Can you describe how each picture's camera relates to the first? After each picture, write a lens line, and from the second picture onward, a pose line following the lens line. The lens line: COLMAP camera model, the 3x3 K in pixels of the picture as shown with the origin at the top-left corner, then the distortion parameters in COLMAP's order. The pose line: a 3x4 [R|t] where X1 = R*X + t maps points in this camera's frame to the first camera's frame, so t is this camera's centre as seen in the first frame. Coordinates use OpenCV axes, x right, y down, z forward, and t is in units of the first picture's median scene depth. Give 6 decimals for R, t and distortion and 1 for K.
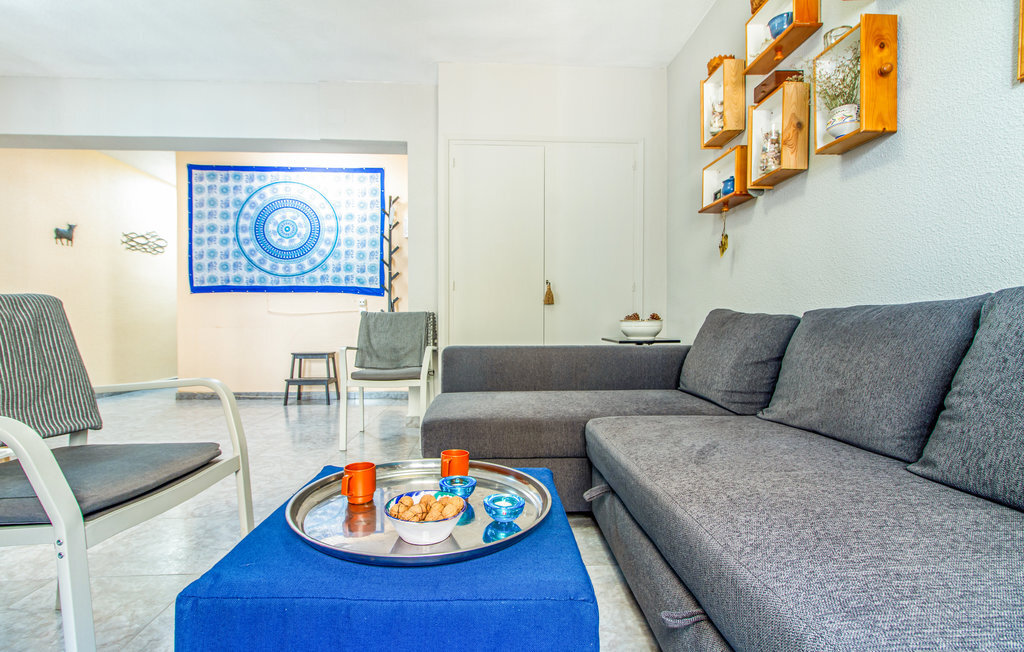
lens RADIAL K [[476.4, 0, 508.7], [0, 476.4, 333.2], [0, 0, 1]] dist [0.001193, 0.000379]
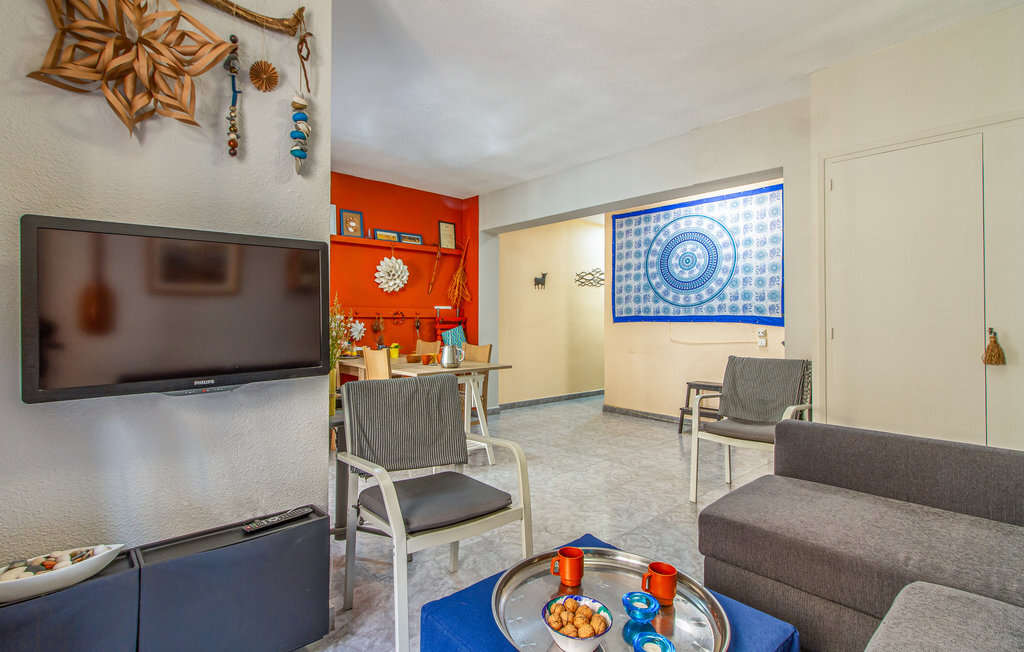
lens RADIAL K [[500.6, 0, 509.0], [0, 500.6, 311.4], [0, 0, 1]] dist [0.001295, 0.000471]
pose [[0.624259, -0.011165, -0.781138, 0.144664], [-0.017952, 0.999429, -0.028632, -0.070967], [0.781011, 0.031897, 0.623702, 0.018338]]
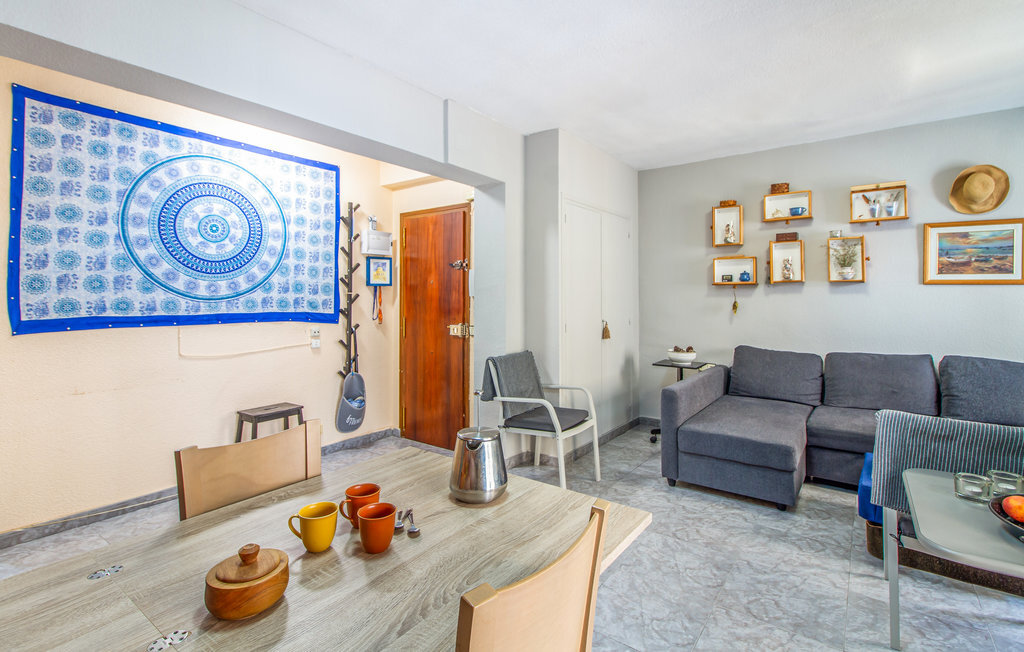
lens RADIAL K [[494.7, 0, 510.9], [0, 494.7, 290.6], [0, 0, 1]] dist [0.002756, 0.000282]
pose [[0.625785, 0.010528, 0.779925, -0.744649], [0.019129, 0.999401, -0.028839, -0.104842], [-0.779761, 0.032966, 0.625208, 0.250554]]
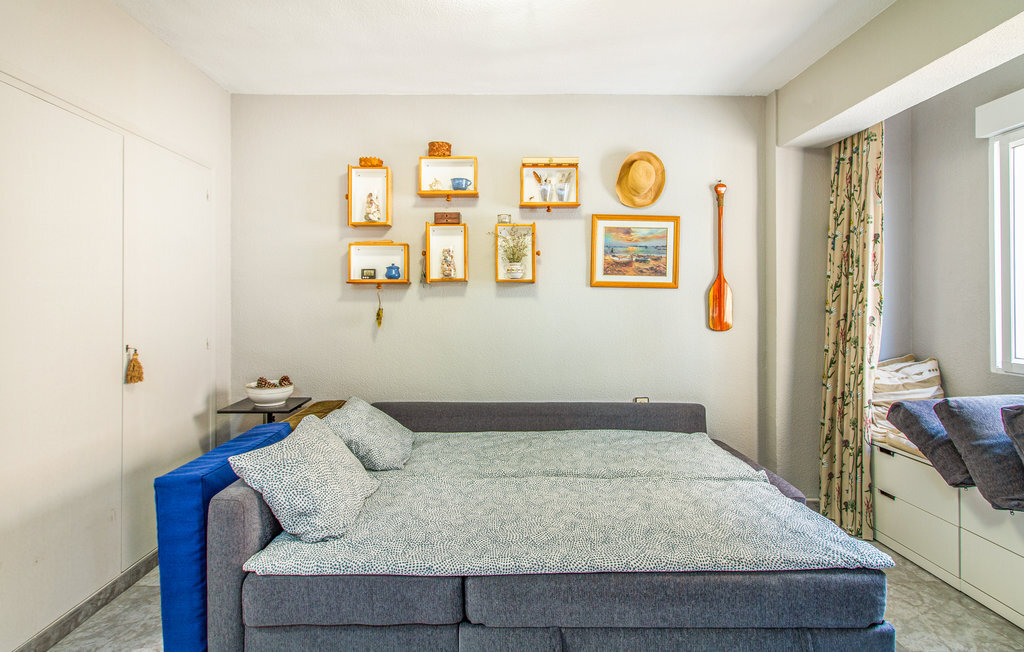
lens RADIAL K [[463.4, 0, 508.5], [0, 463.4, 289.8], [0, 0, 1]] dist [0.001105, 0.000127]
pose [[0.025230, 0.009820, 0.999633, -0.349805], [0.022354, 0.999696, -0.010384, -0.116737], [-0.999432, 0.022608, 0.025003, 0.323037]]
